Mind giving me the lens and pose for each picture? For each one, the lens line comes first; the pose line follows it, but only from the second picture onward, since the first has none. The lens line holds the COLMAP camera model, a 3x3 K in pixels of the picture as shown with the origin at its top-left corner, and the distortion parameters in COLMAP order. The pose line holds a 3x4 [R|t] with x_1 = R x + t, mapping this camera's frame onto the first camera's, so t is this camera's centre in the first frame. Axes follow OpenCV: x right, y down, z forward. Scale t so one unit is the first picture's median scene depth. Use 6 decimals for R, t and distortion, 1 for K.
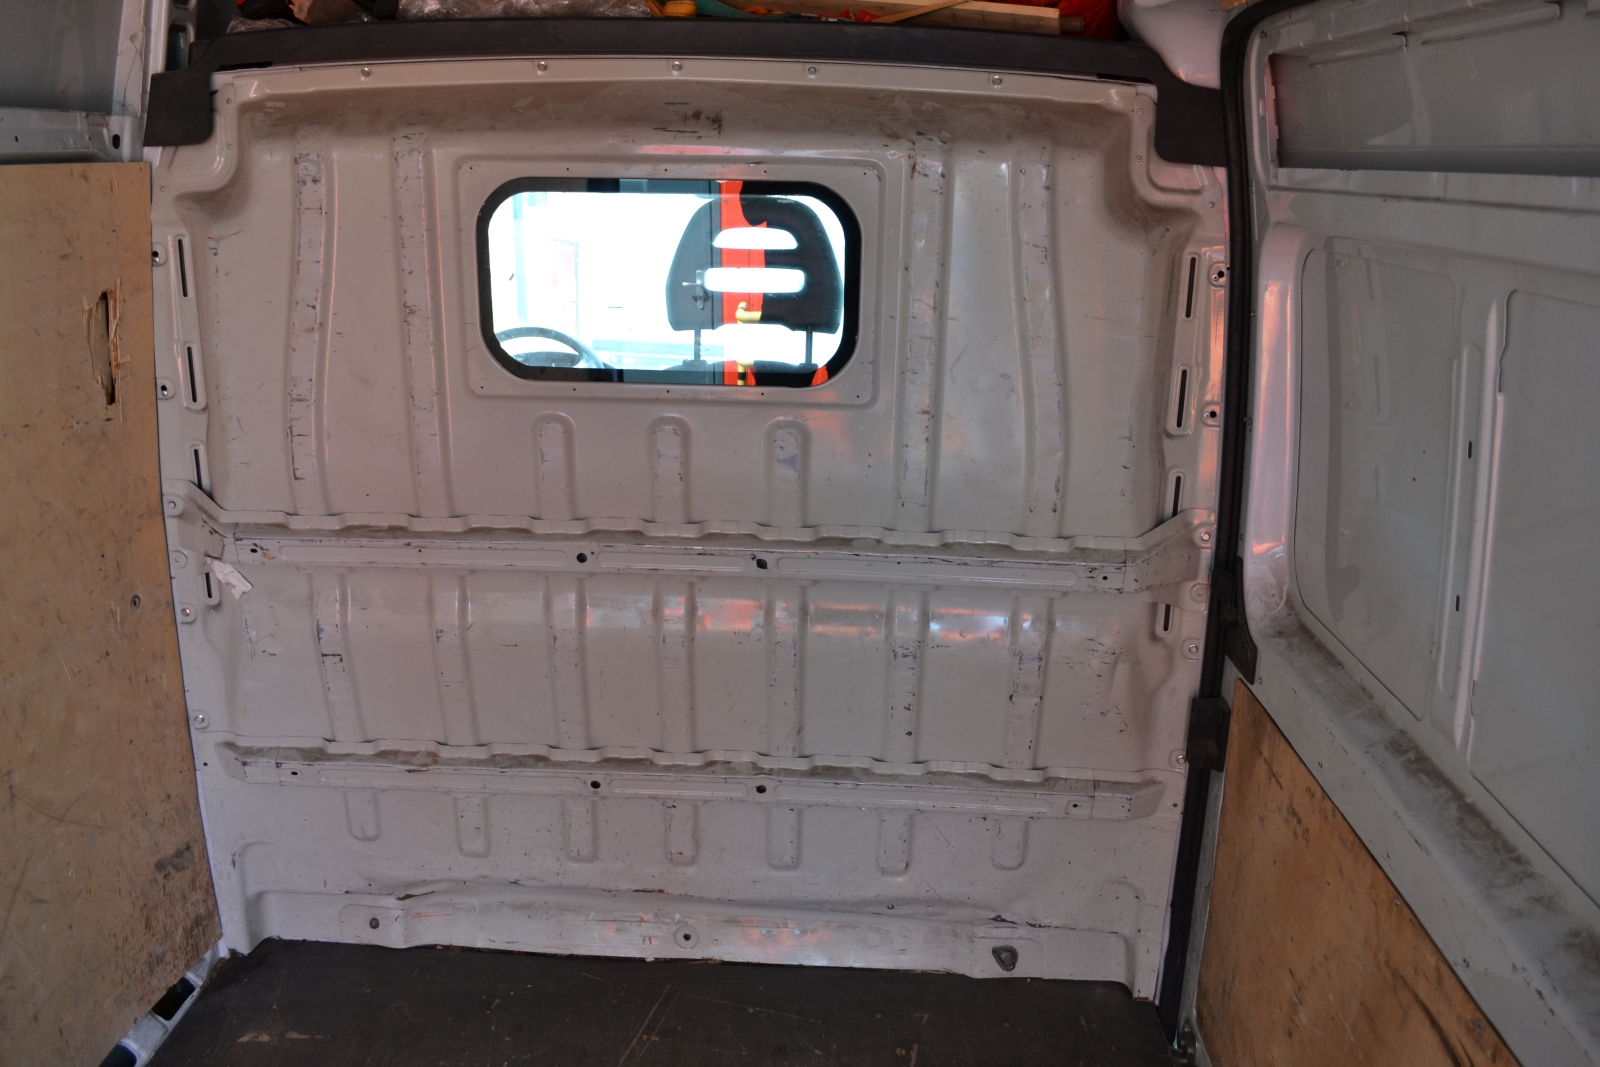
lens RADIAL K [[1282.6, 0, 799.3], [0, 1282.6, 528.3], [0, 0, 1]] dist [-0.091018, 0.022253]
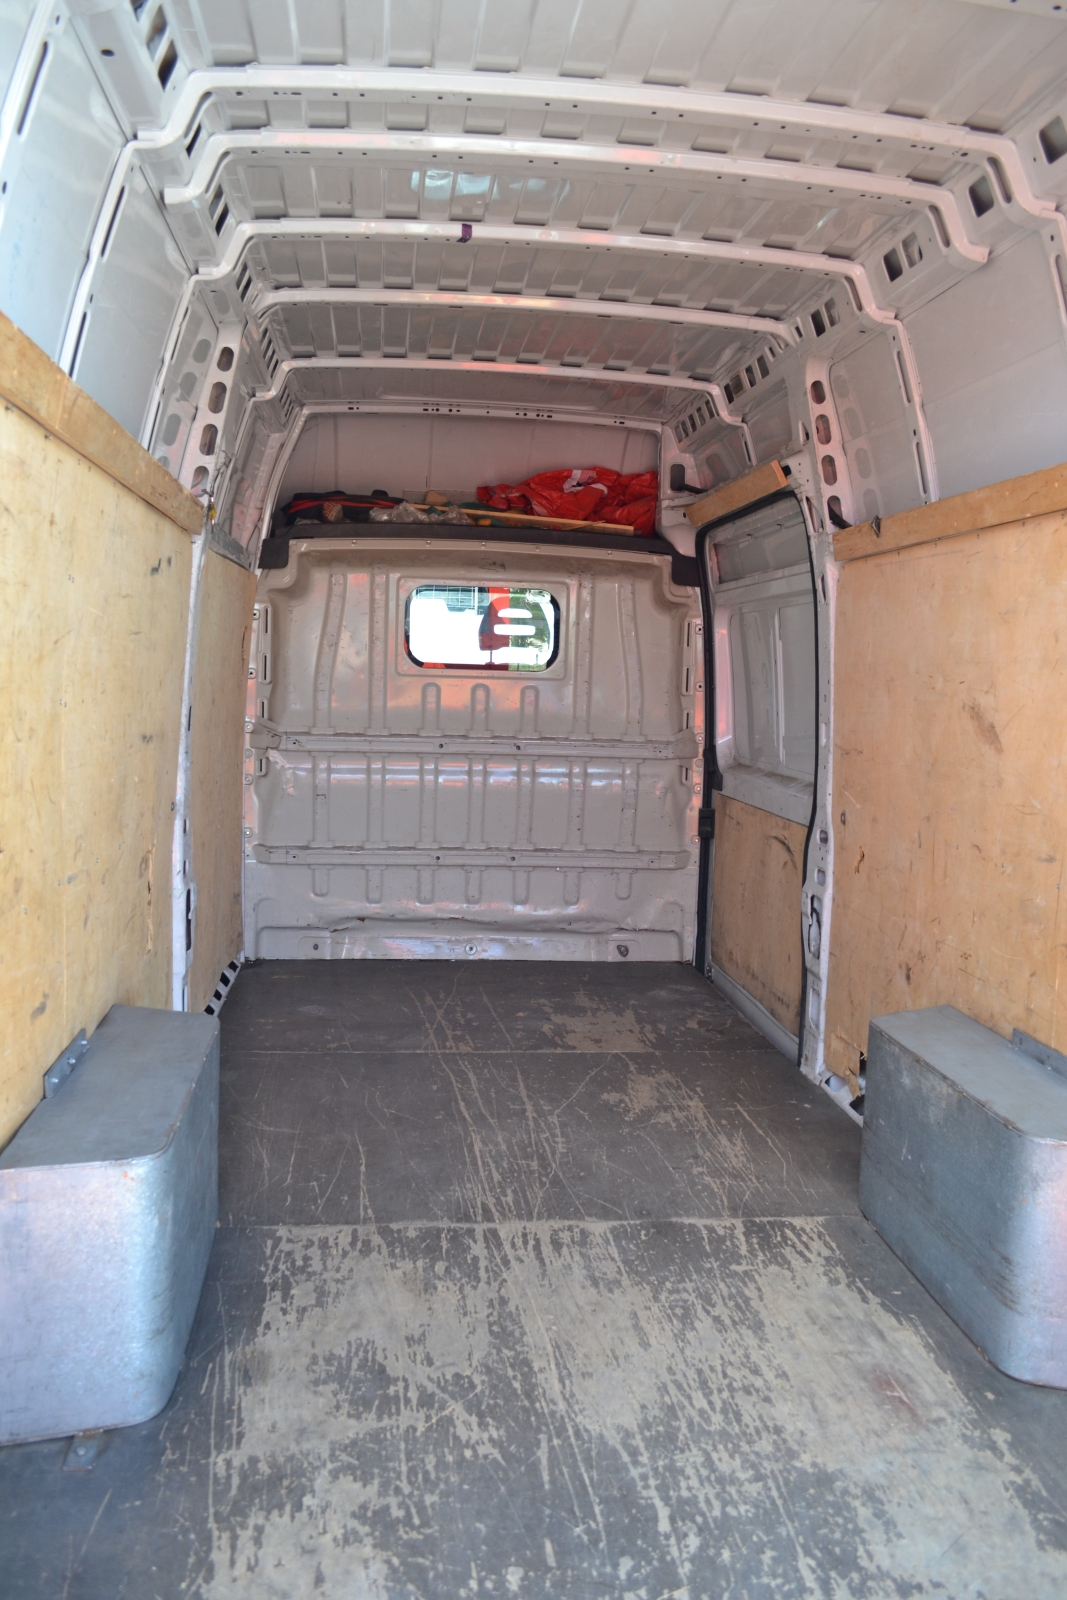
lens RADIAL K [[1282.6, 0, 533.9], [0, 1282.6, 804.3], [0, 0, 1]] dist [-0.091018, 0.022253]
pose [[0.987517, -0.005286, 0.157425, -0.374474], [0.033235, 0.983928, -0.175445, 0.548128], [-0.153967, 0.178487, 0.971821, -1.287635]]
